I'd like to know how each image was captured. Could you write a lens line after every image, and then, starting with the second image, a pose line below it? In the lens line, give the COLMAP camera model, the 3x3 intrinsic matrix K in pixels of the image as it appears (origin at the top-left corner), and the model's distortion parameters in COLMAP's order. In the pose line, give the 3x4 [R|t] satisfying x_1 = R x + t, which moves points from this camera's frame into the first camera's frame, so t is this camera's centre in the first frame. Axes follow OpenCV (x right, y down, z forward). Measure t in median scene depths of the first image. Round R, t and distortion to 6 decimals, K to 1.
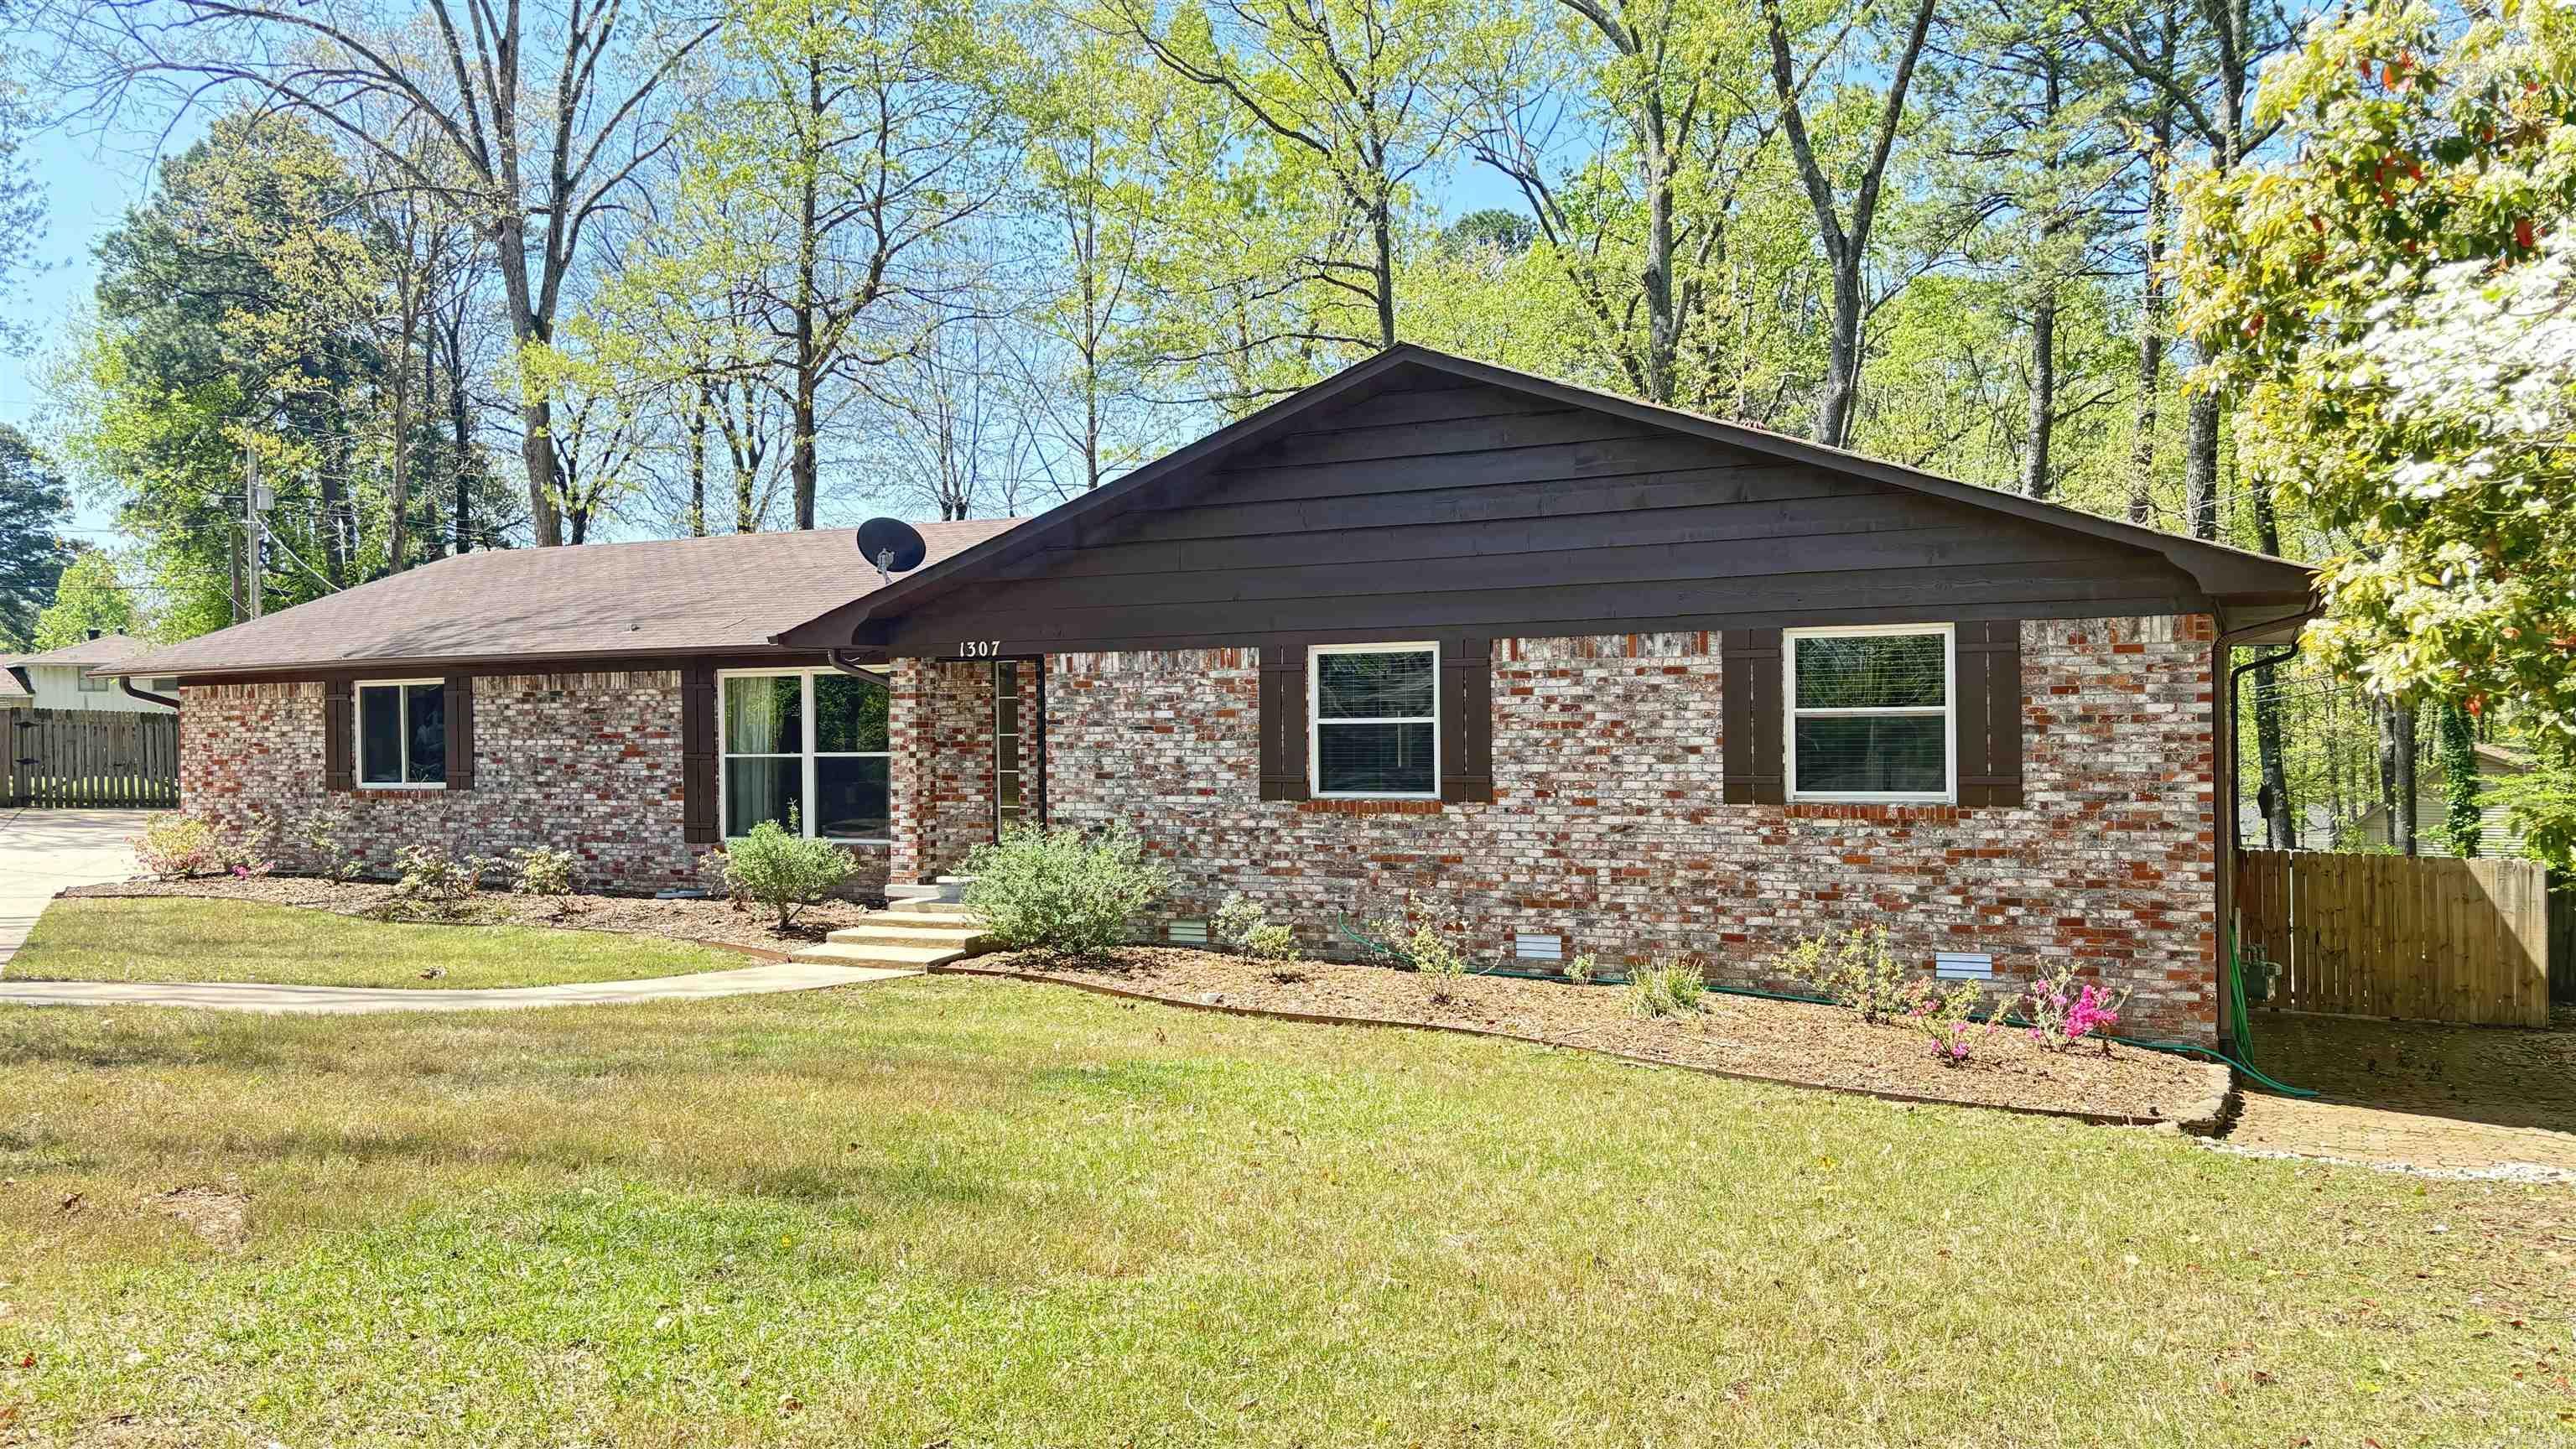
lens RADIAL K [[1925.4, 0, 1285.3], [0, 1925.4, 719.6], [0, 0, 1]] dist [0.049430, -0.049326]
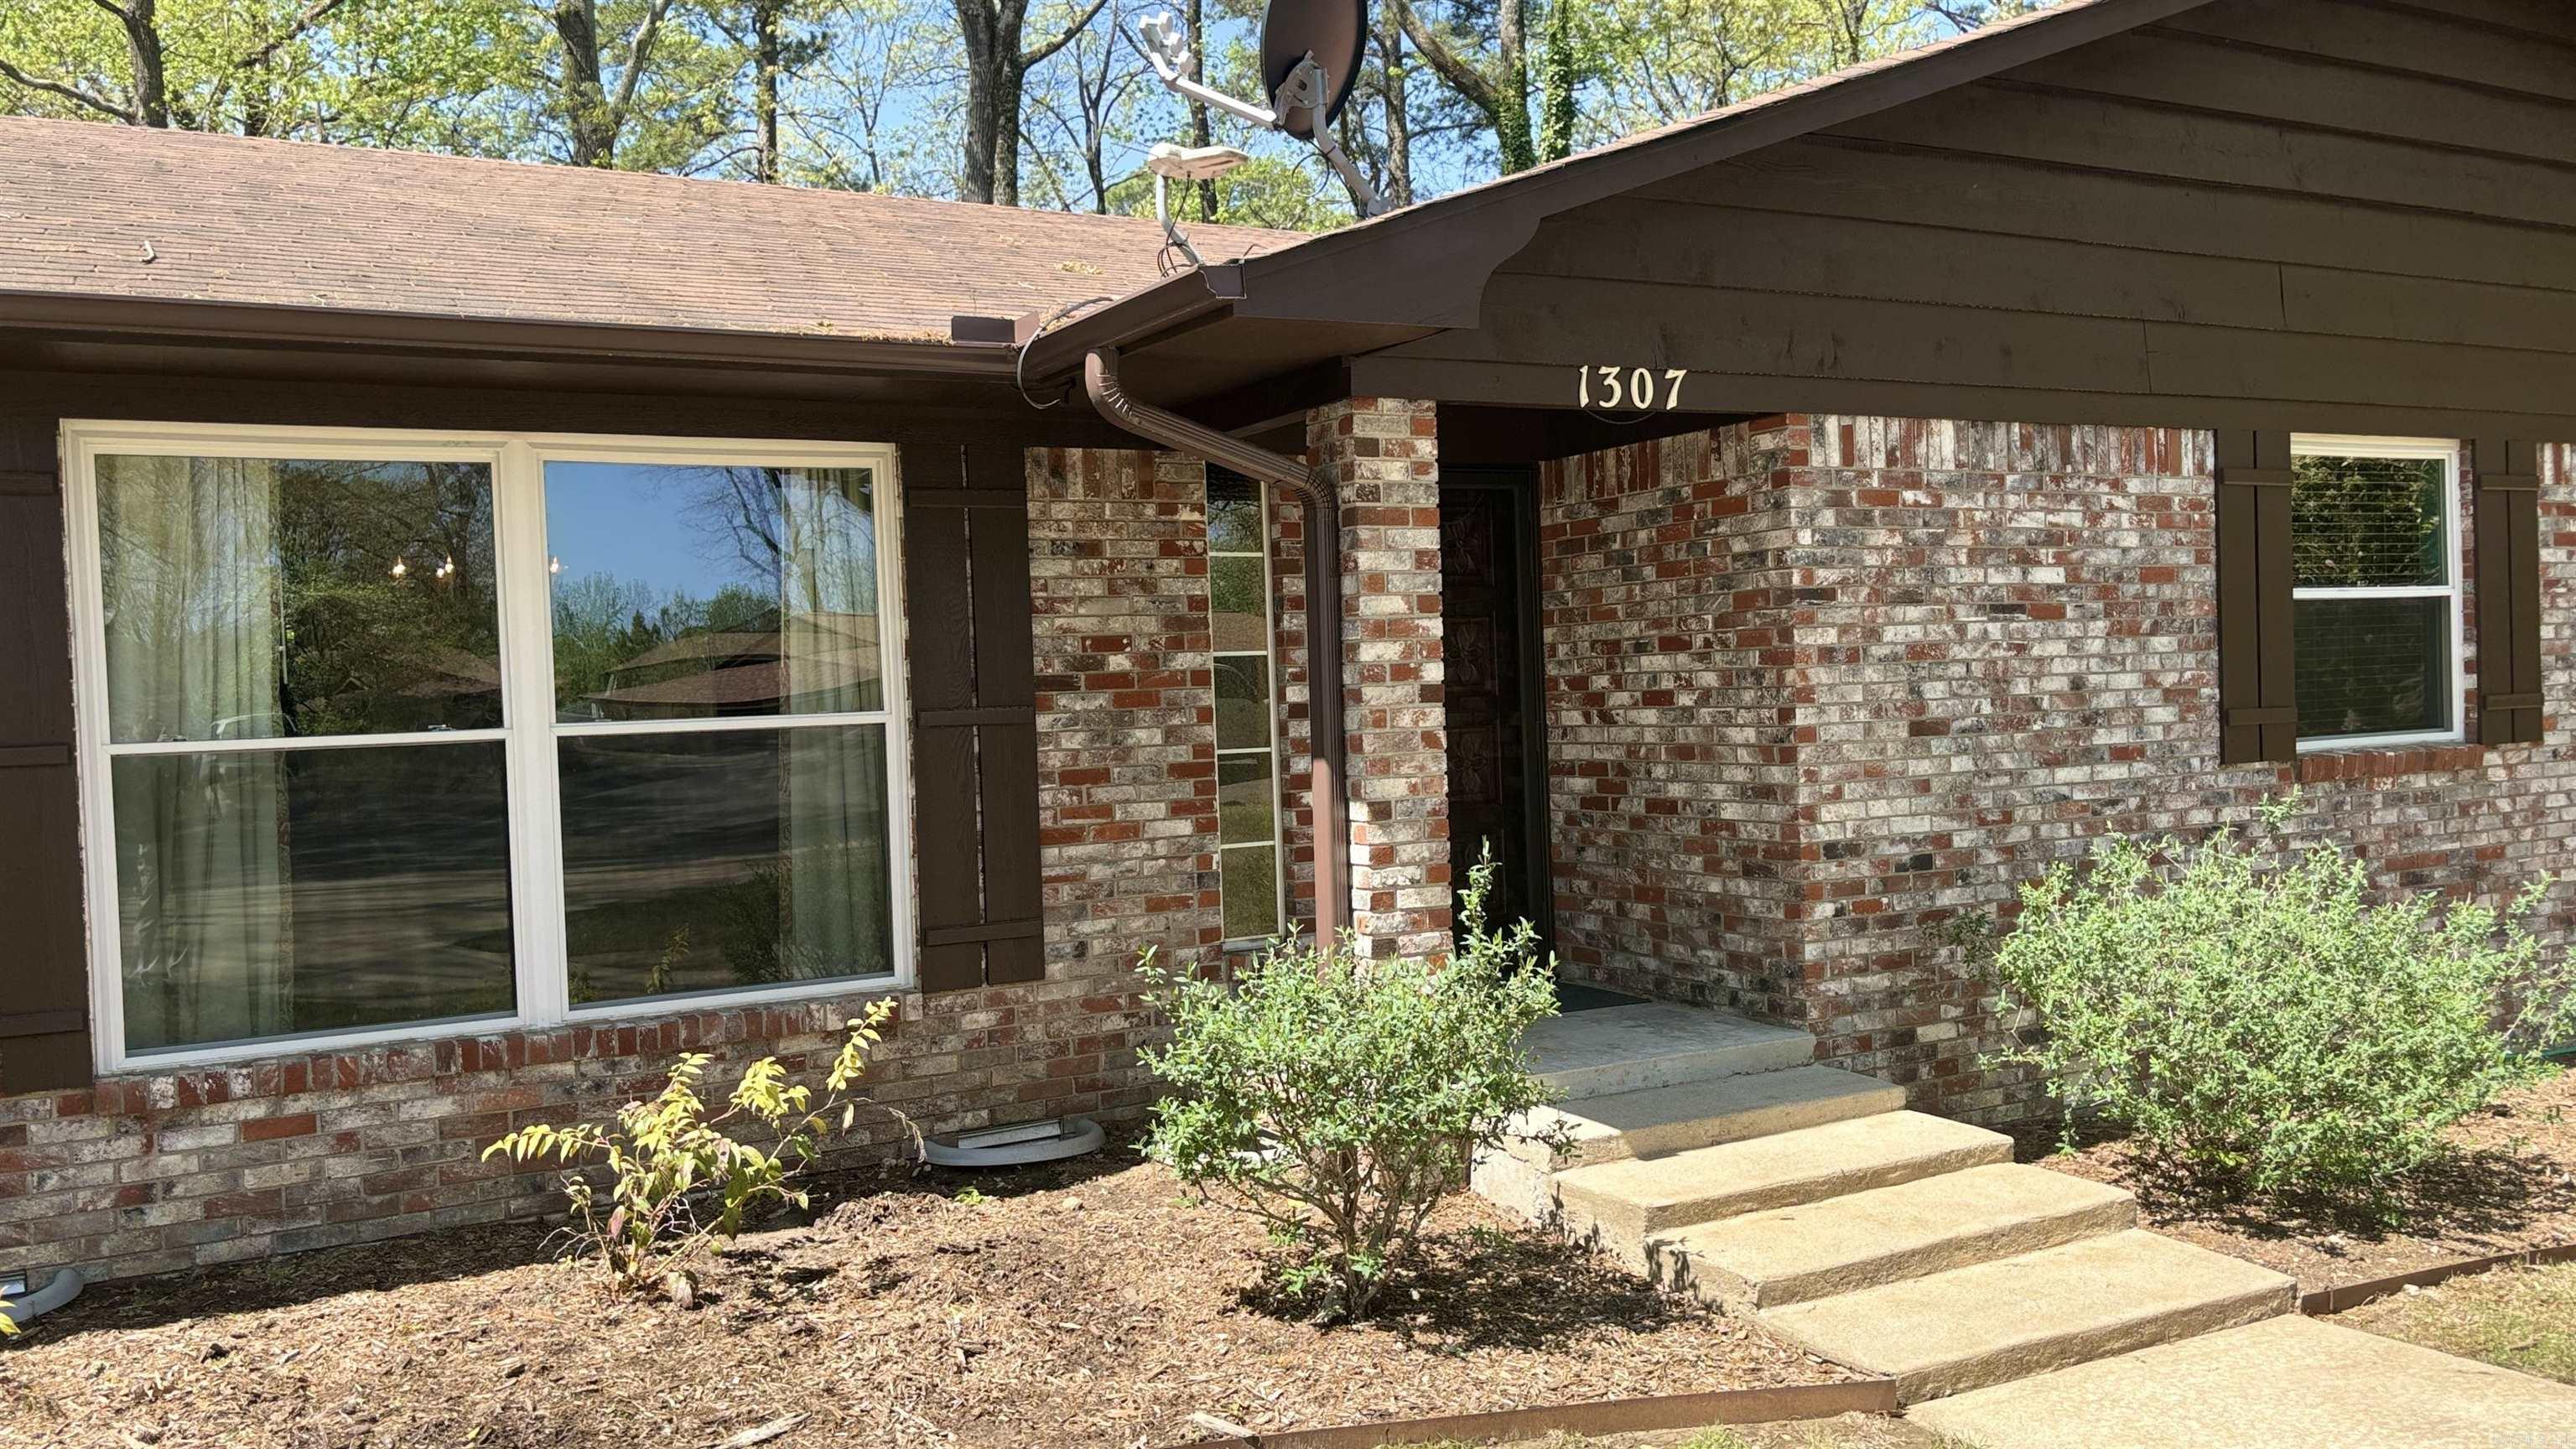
lens RADIAL K [[2074.3, 0, 1285.9], [0, 2074.3, 733.1], [0, 0, 1]] dist [0.002080, -0.006836]
pose [[0.587027, -0.026396, 0.809137, -0.529847], [0.028369, 0.999525, 0.012025, 0.021543], [-0.809070, 0.015895, 0.587497, 0.866148]]
